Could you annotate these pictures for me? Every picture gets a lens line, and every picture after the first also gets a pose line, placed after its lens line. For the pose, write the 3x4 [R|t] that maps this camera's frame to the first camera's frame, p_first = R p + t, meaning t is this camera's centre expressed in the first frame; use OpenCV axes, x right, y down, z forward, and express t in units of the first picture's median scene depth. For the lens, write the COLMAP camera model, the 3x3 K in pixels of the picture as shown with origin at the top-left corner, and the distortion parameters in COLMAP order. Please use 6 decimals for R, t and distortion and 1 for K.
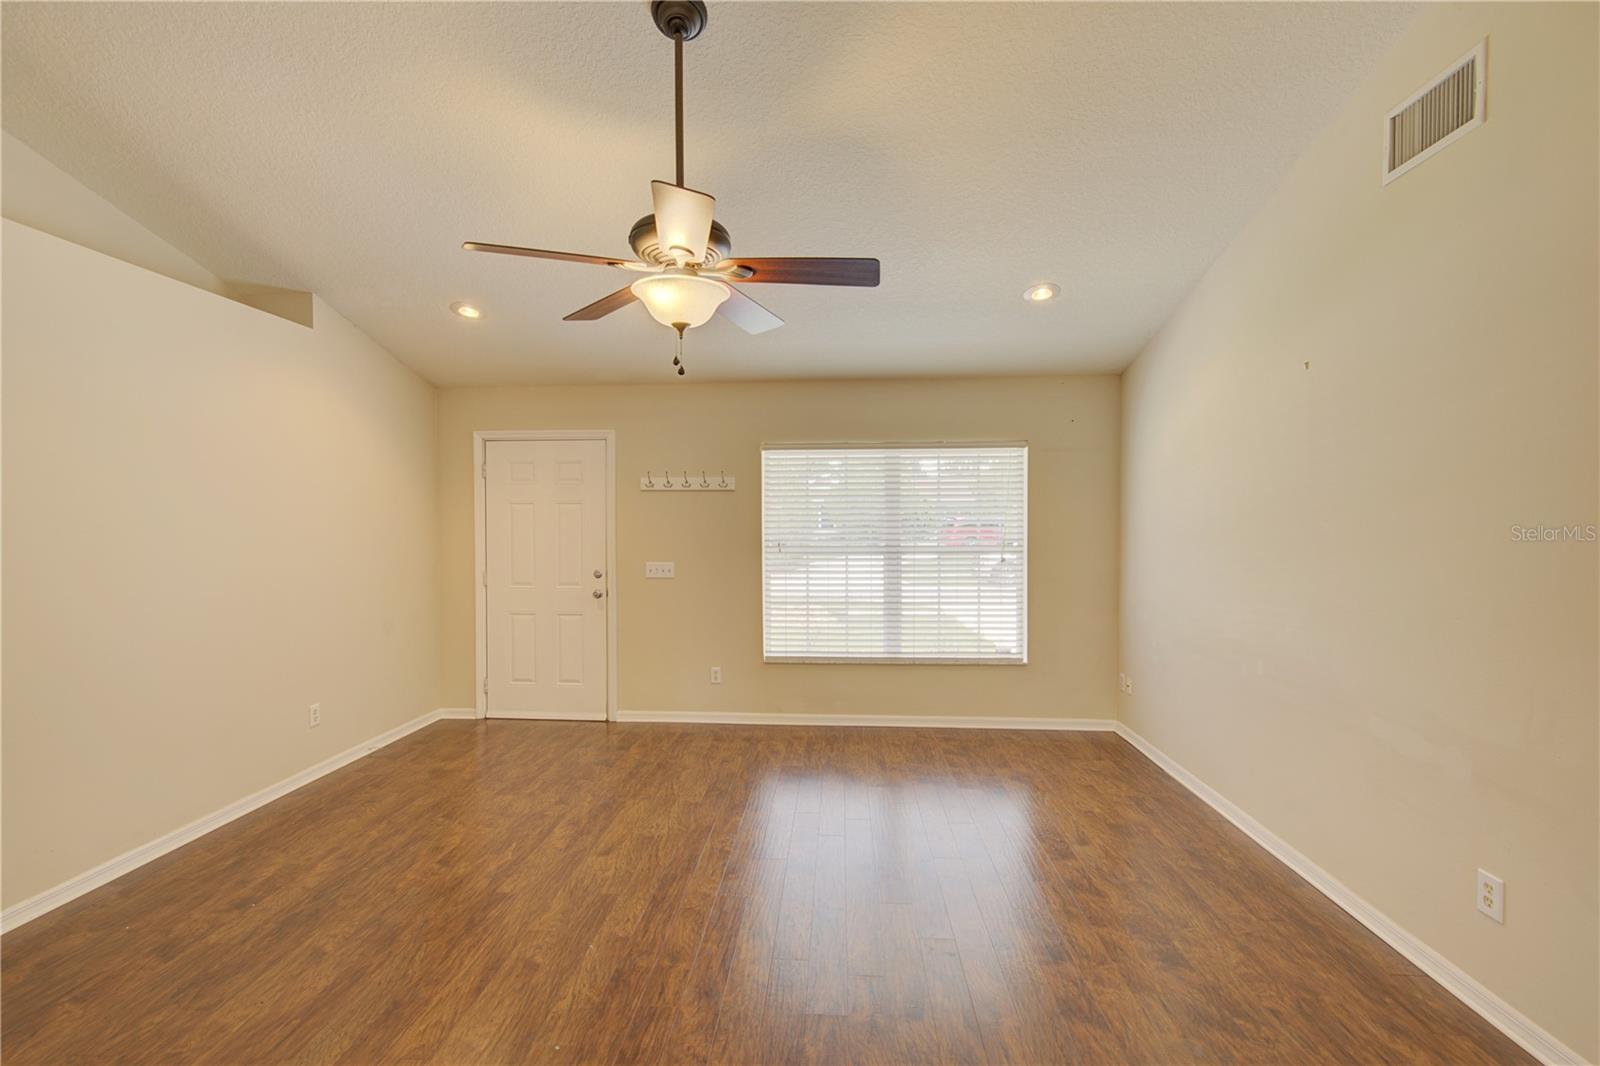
lens RADIAL K [[725.3, 0, 790.1], [0, 725.3, 539.8], [0, 0, 1]] dist [0.013080, -0.002817]
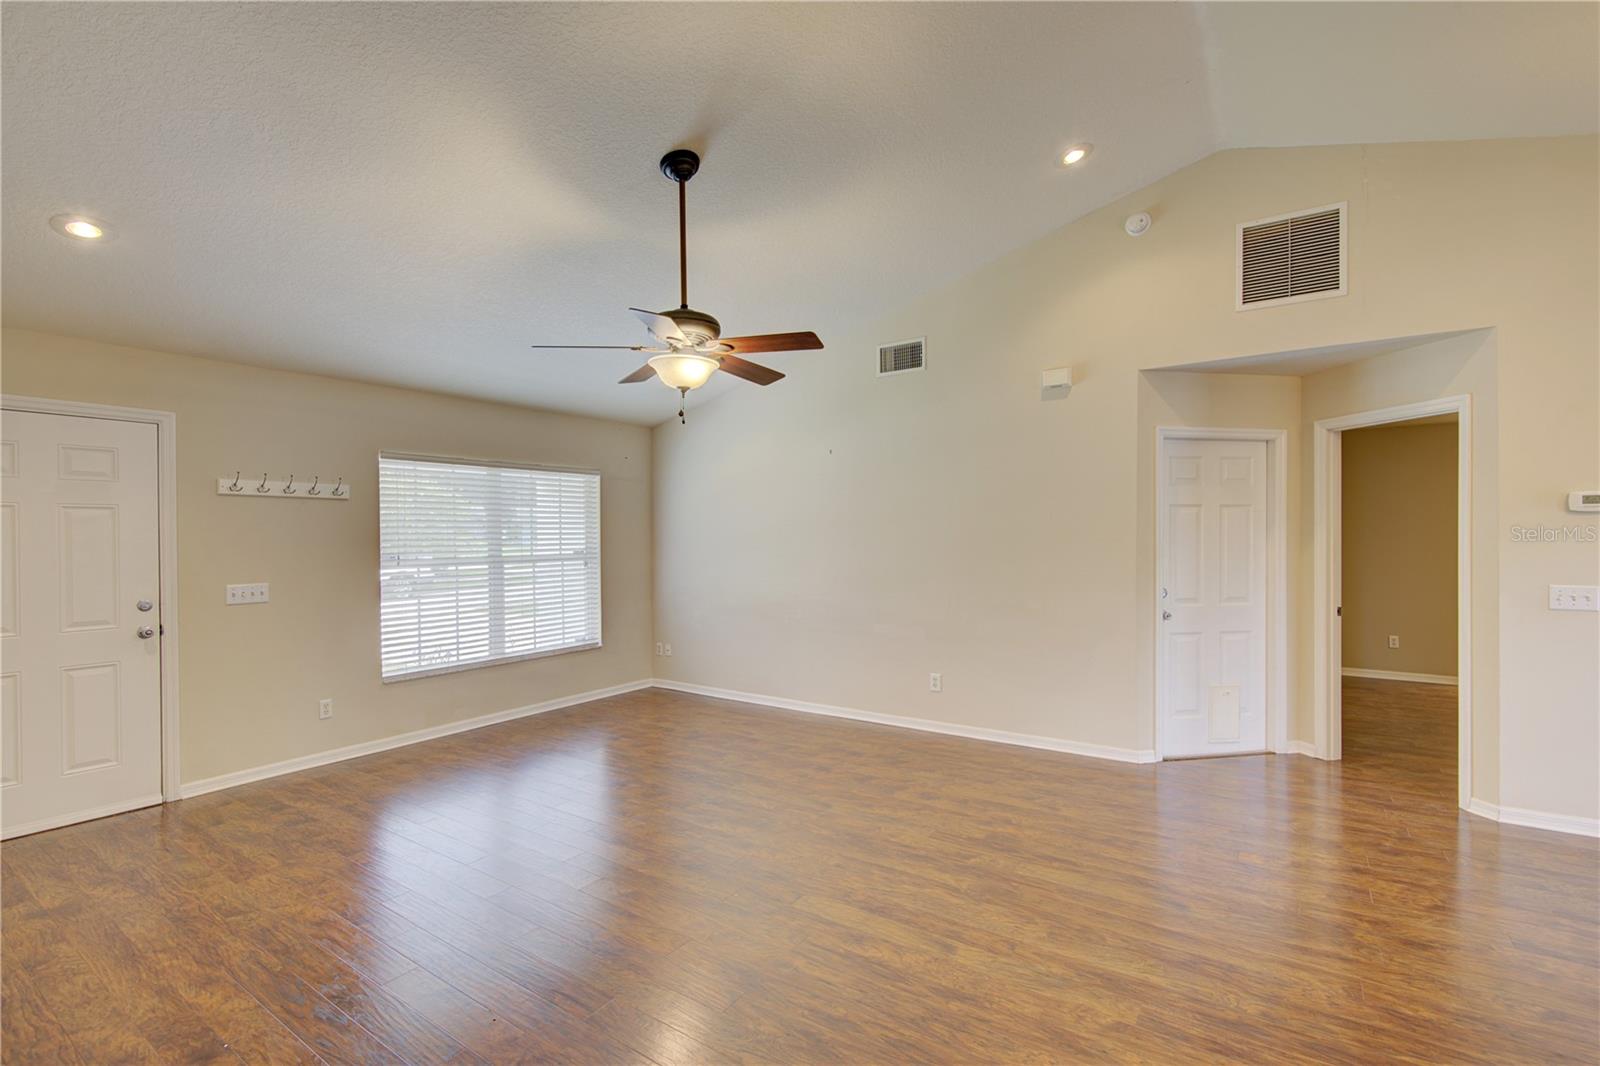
lens RADIAL K [[725.3, 0, 795.4], [0, 725.3, 534.4], [0, 0, 1]] dist [0.013080, -0.002817]
pose [[0.511256, -0.001226, 0.859428, -0.578710], [0.026436, 0.999548, -0.014300, 0.003284], [-0.859022, 0.030031, 0.511057, 0.056913]]
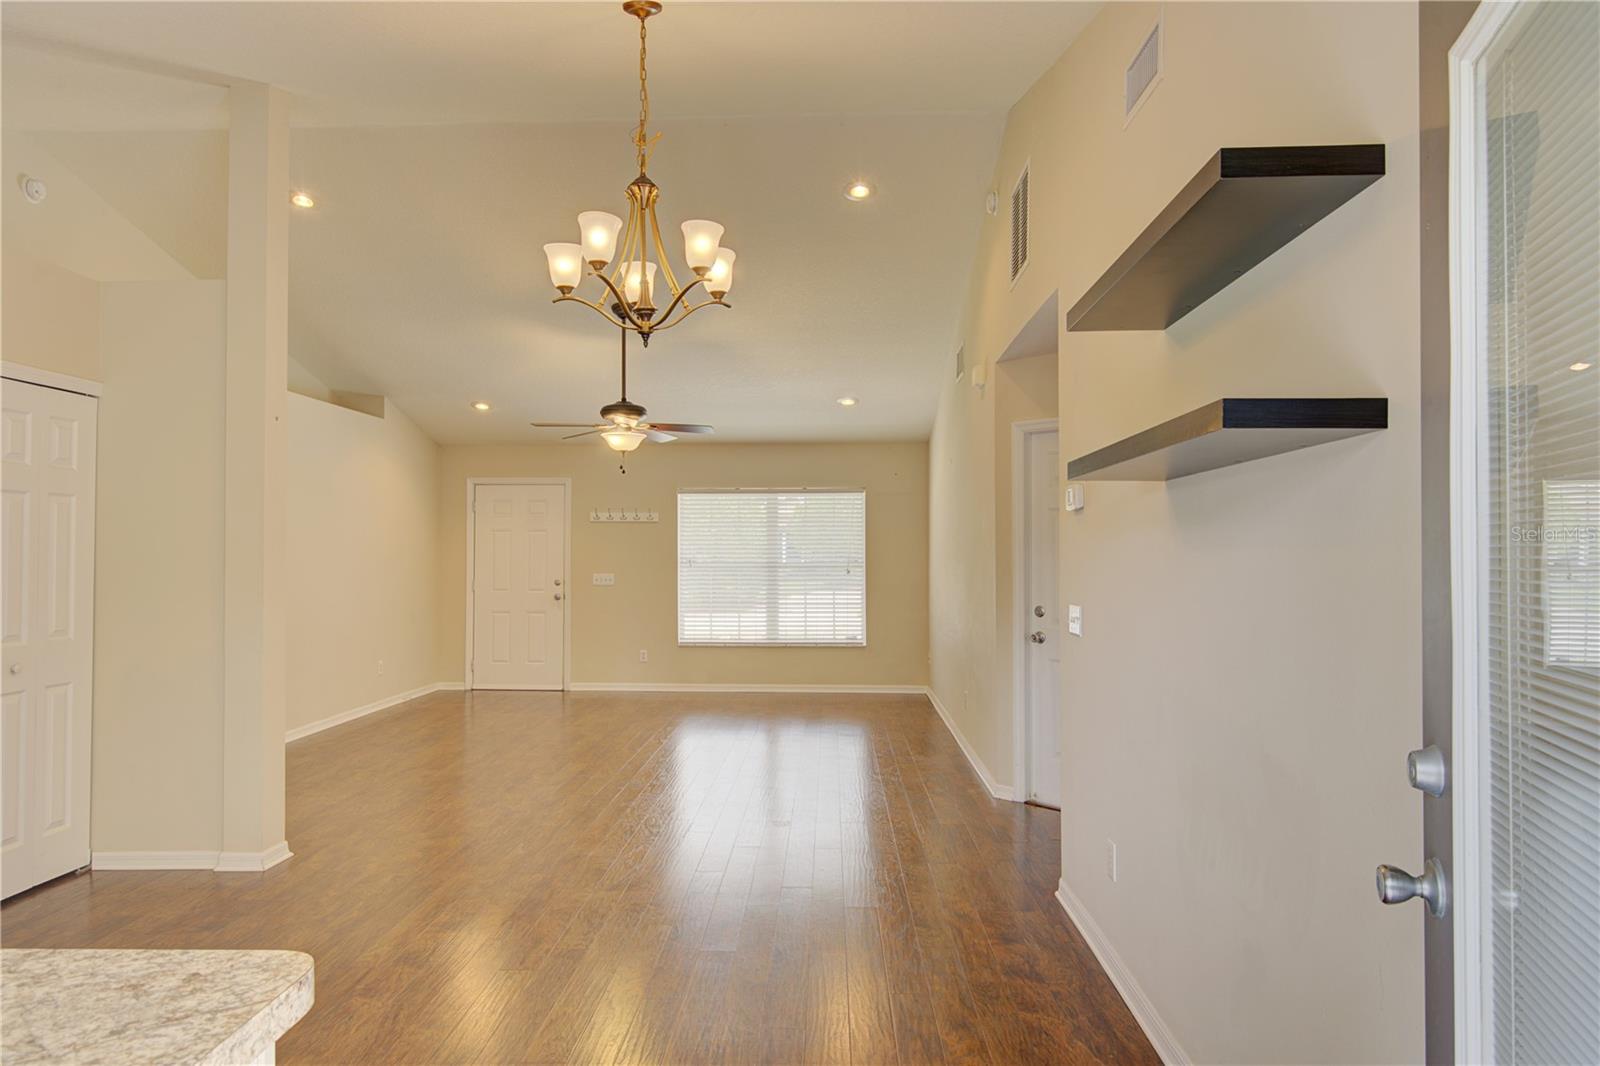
lens RADIAL K [[1031.4, 0, 802.9], [0, 1031.4, 537.7], [0, 0, 1]] dist [0.037938, 0.000292]
pose [[0.999362, 0.003393, 0.035554, 0.131989], [-0.001915, 0.999136, -0.041527, 0.043990], [-0.035664, 0.041433, 0.998505, -0.996789]]
